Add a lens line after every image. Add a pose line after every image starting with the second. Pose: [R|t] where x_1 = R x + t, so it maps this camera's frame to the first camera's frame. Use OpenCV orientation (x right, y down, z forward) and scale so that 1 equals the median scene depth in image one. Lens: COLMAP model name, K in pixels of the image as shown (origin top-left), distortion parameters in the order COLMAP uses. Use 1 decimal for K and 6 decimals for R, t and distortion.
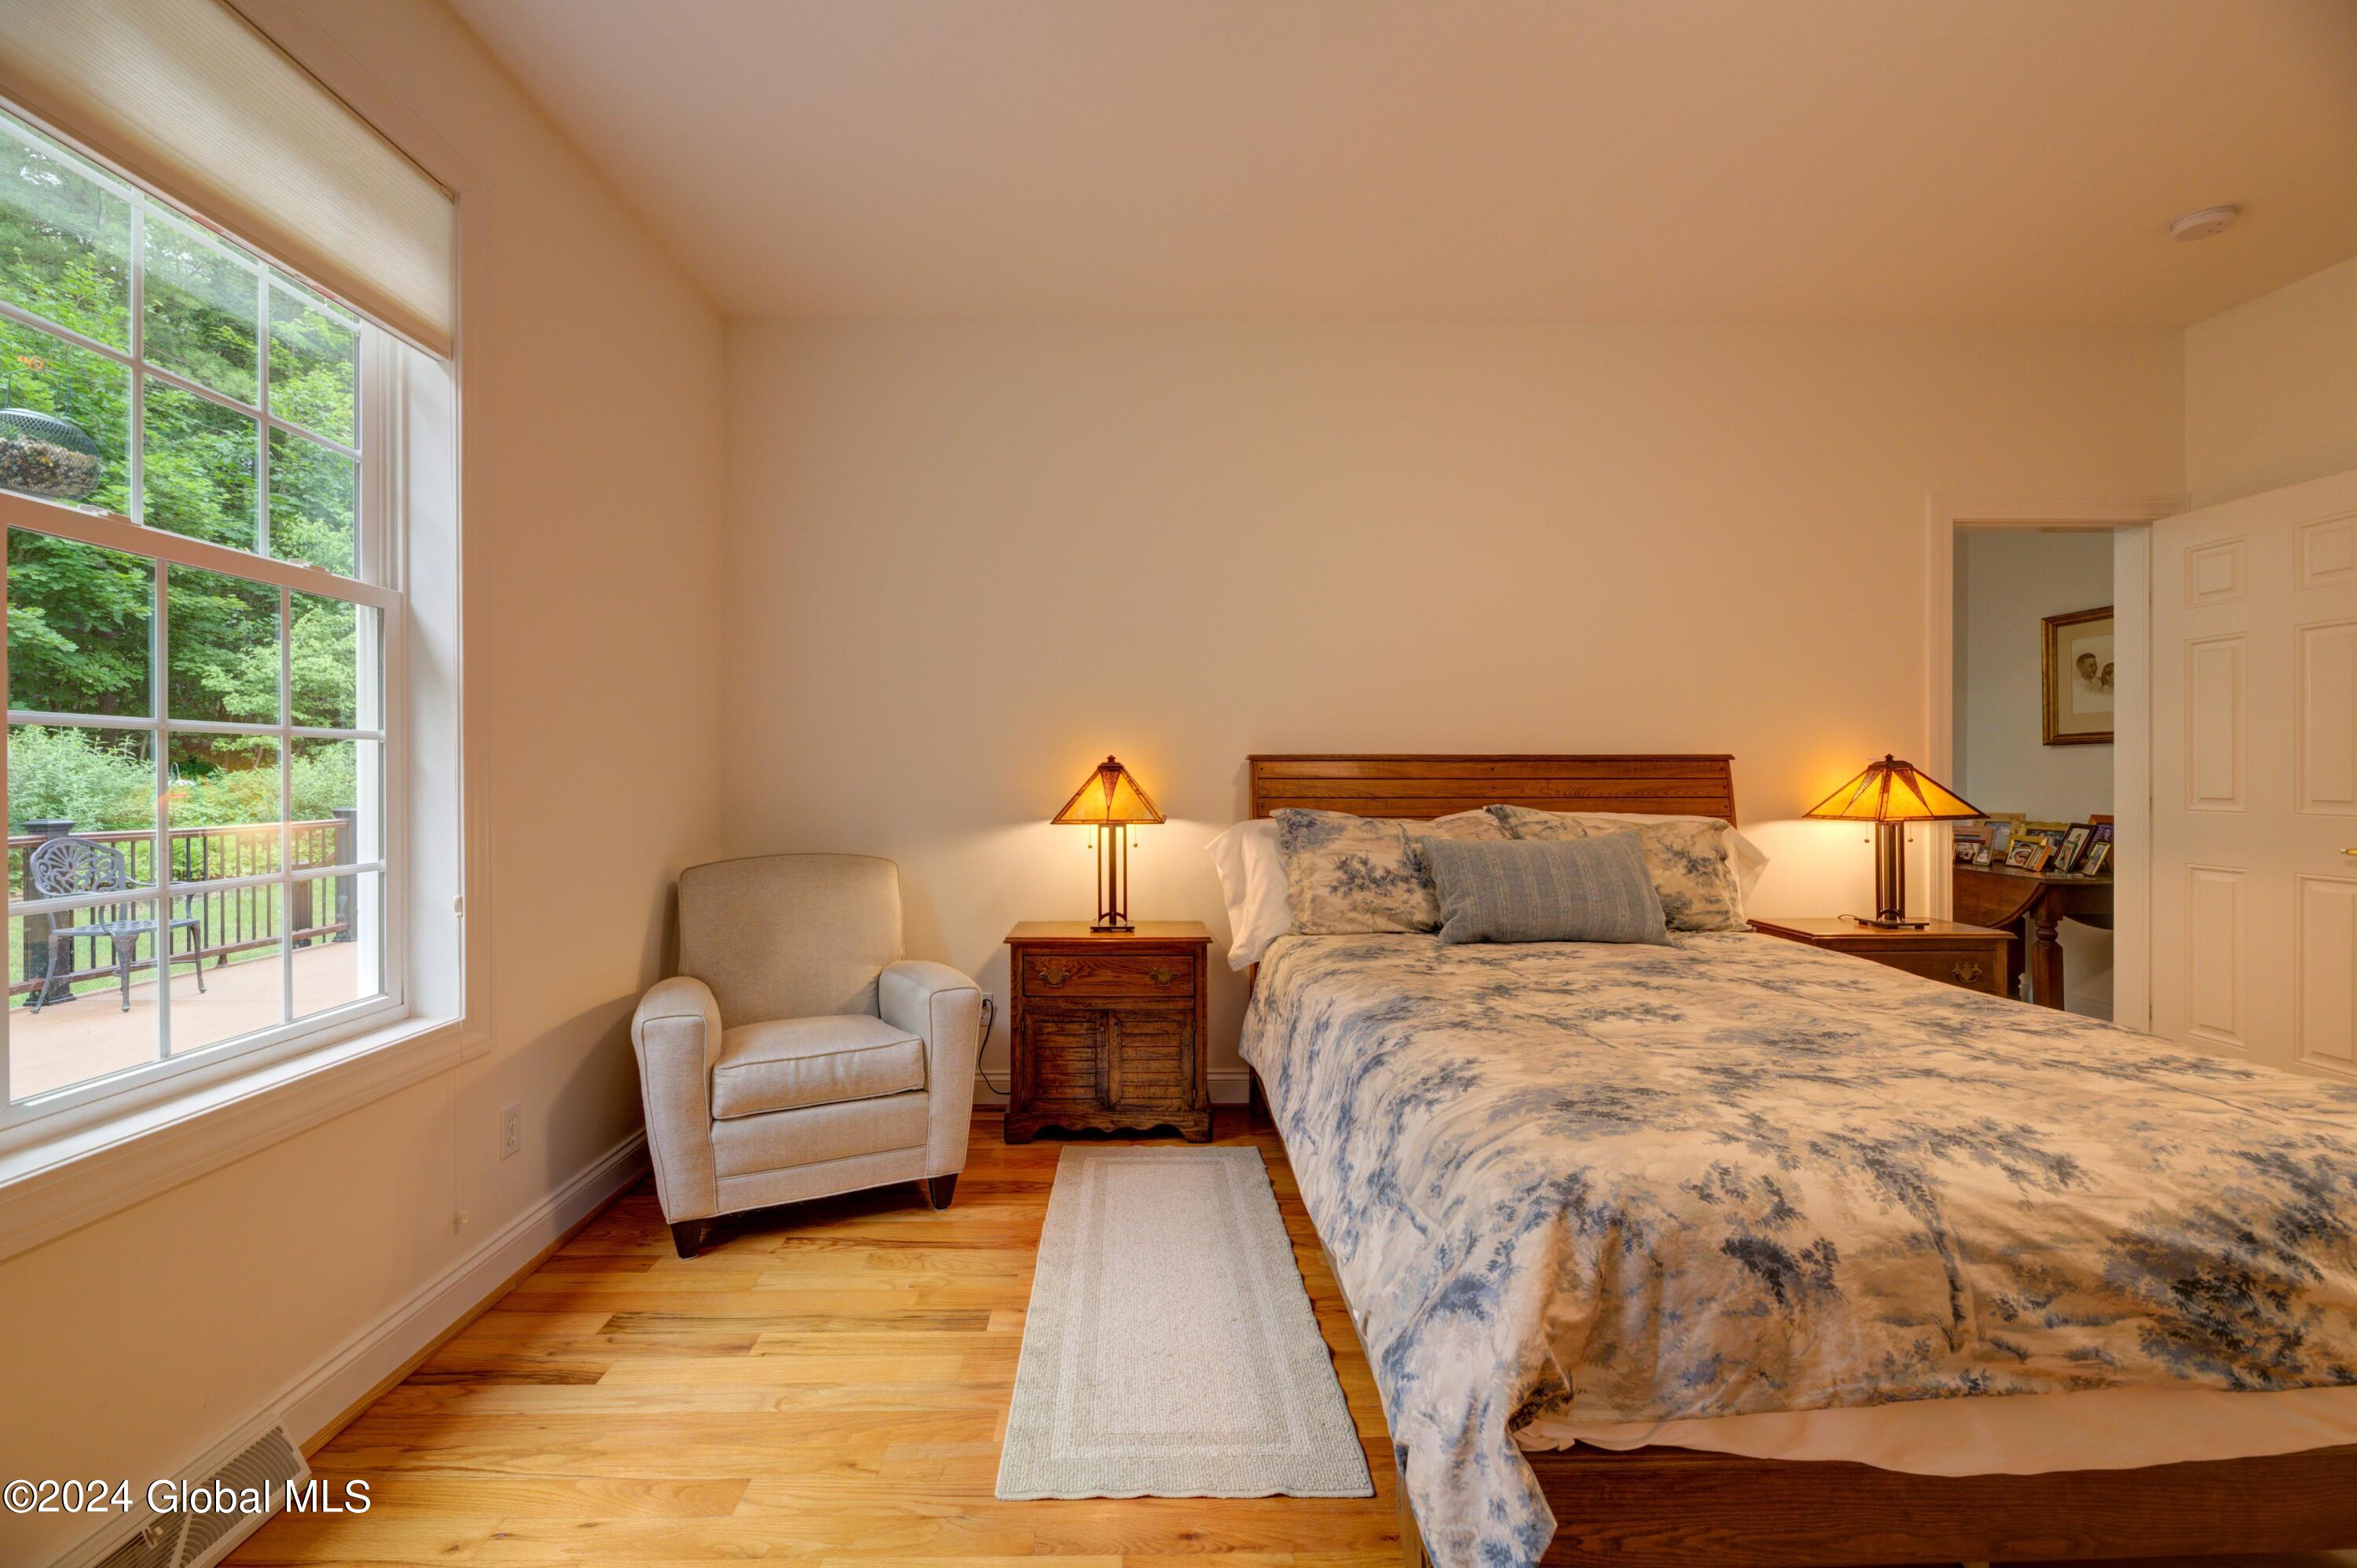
lens RADIAL K [[975.8, 0, 1178.2], [0, 975.8, 775.9], [0, 0, 1]] dist [0.000618, -0.002889]
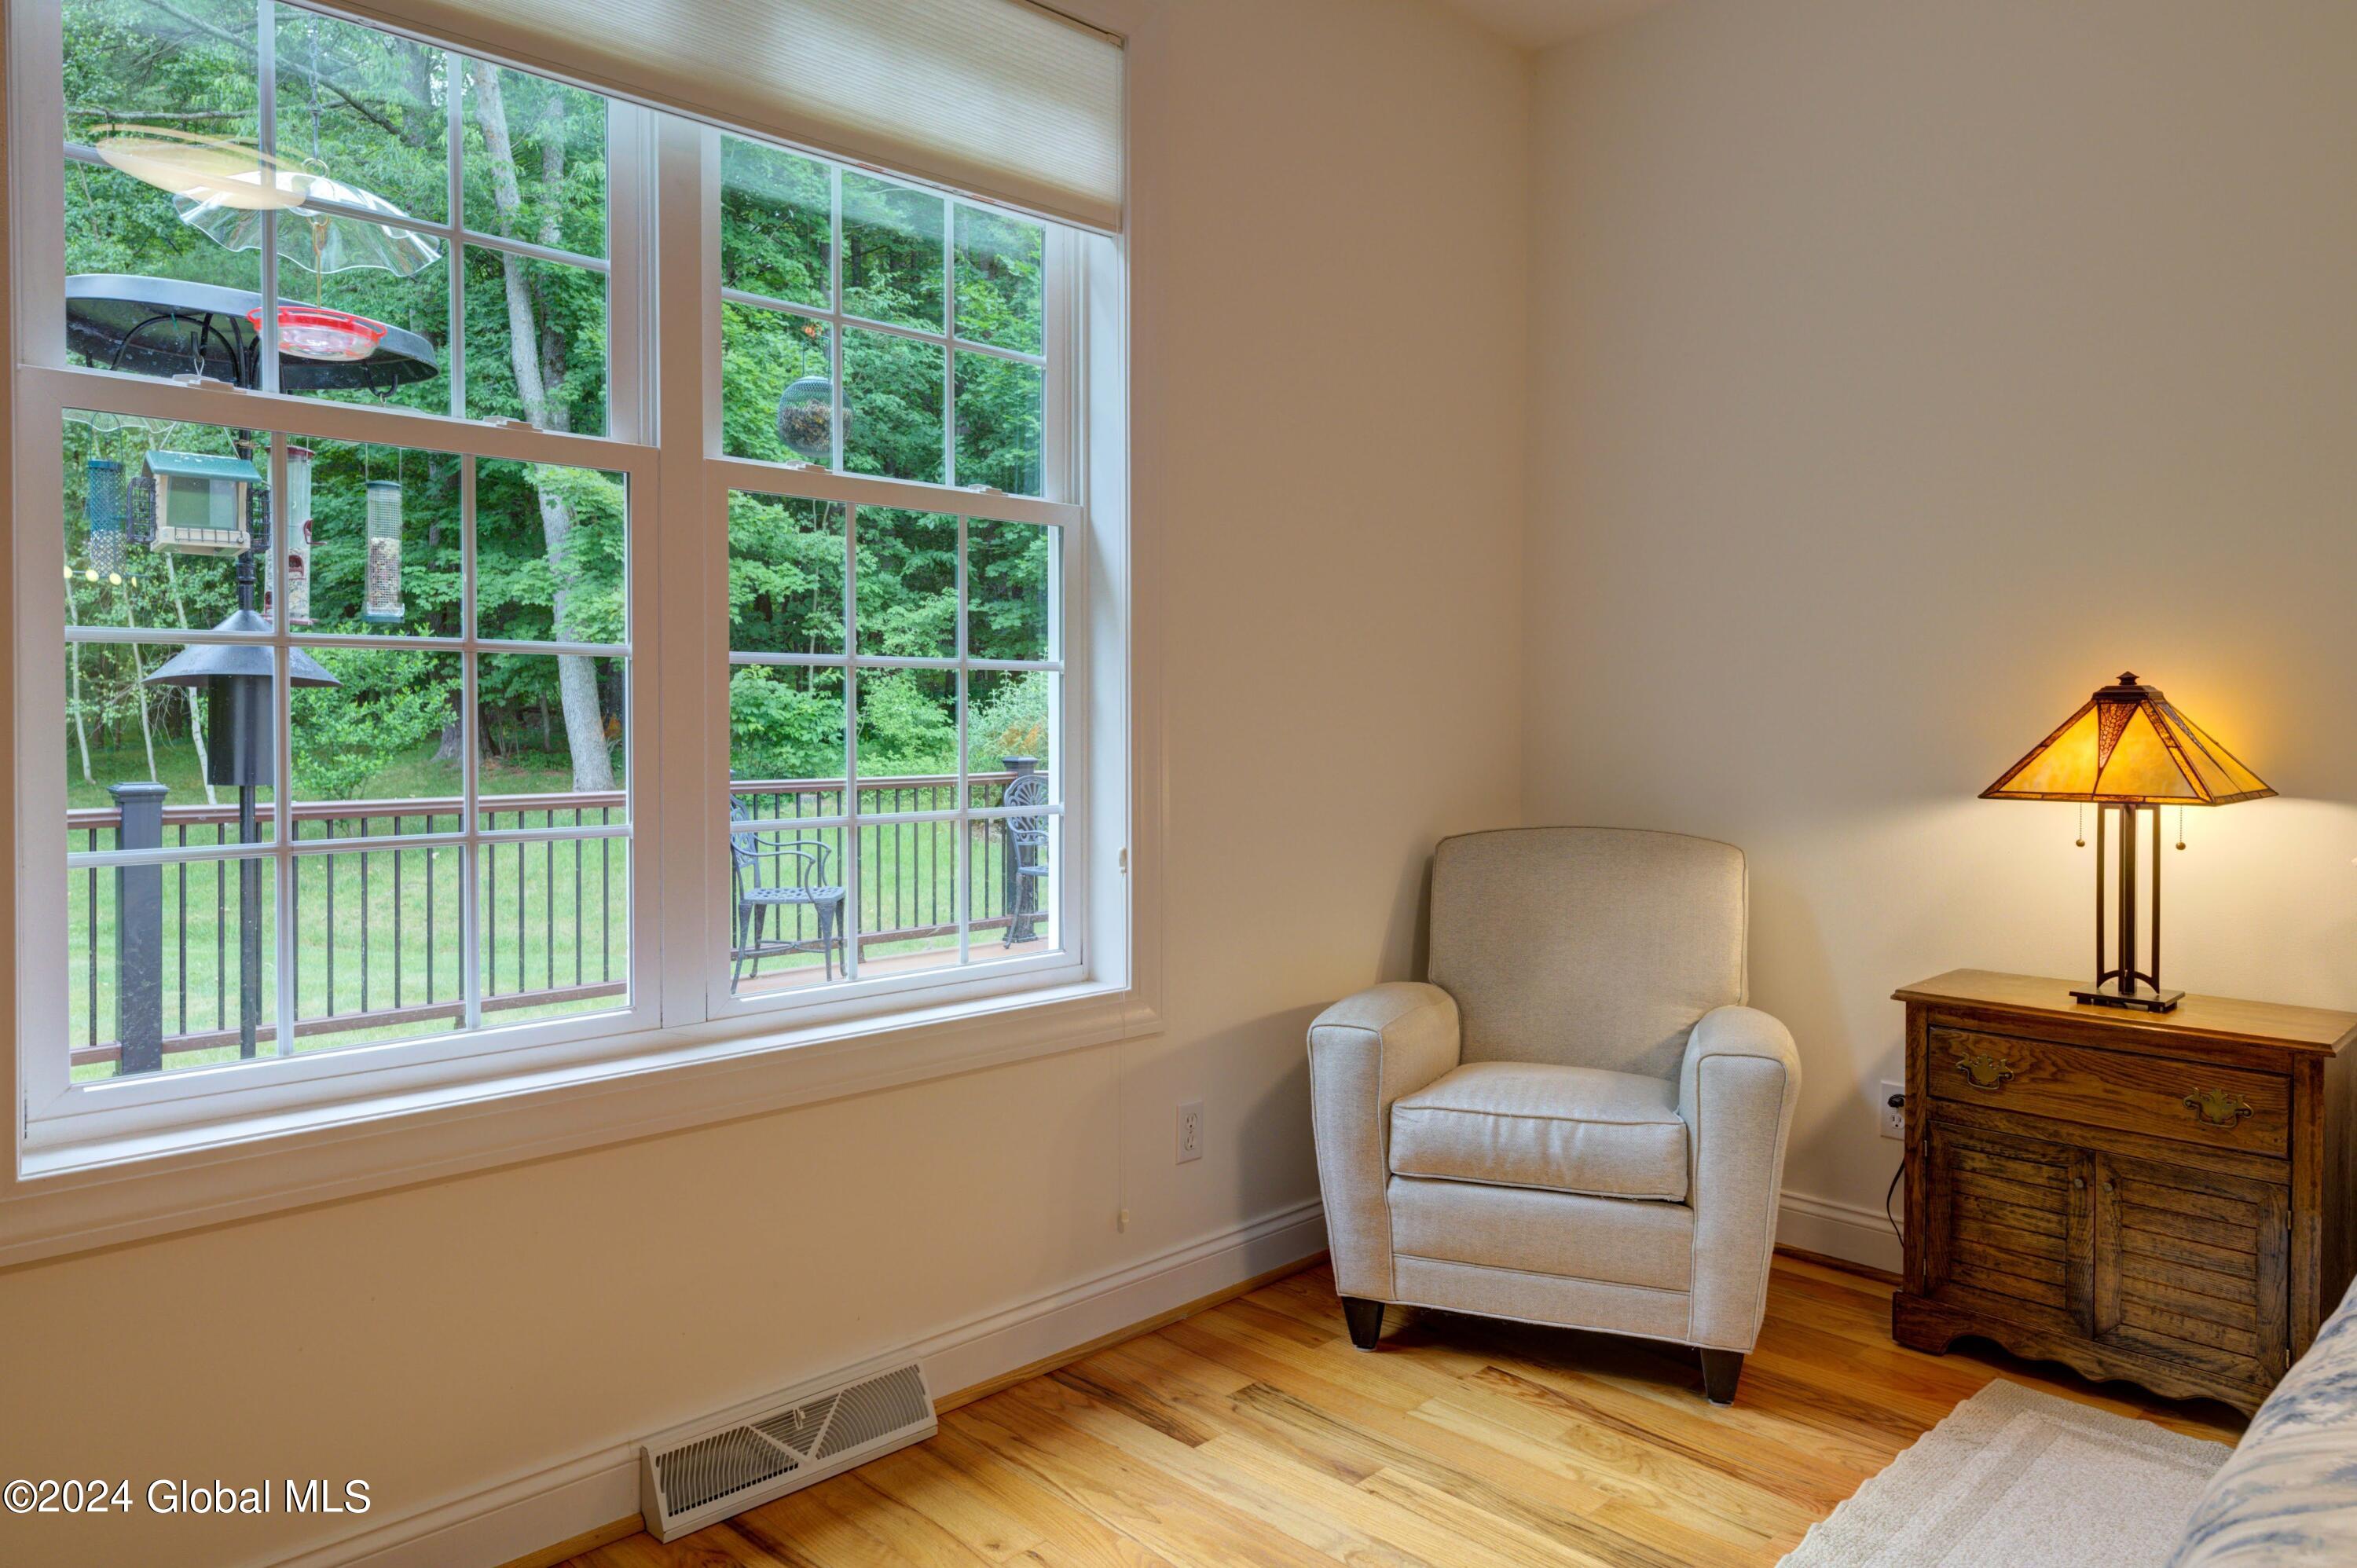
lens RADIAL K [[1553.6, 0, 1176.6], [0, 1553.6, 733.1], [0, 0, 1]] dist [0.004958, 0.002206]
pose [[0.685863, 0.010435, -0.727656, 0.207617], [-0.001848, 0.999919, 0.012598, 0.002073], [0.727729, -0.007296, 0.685826, 0.055912]]
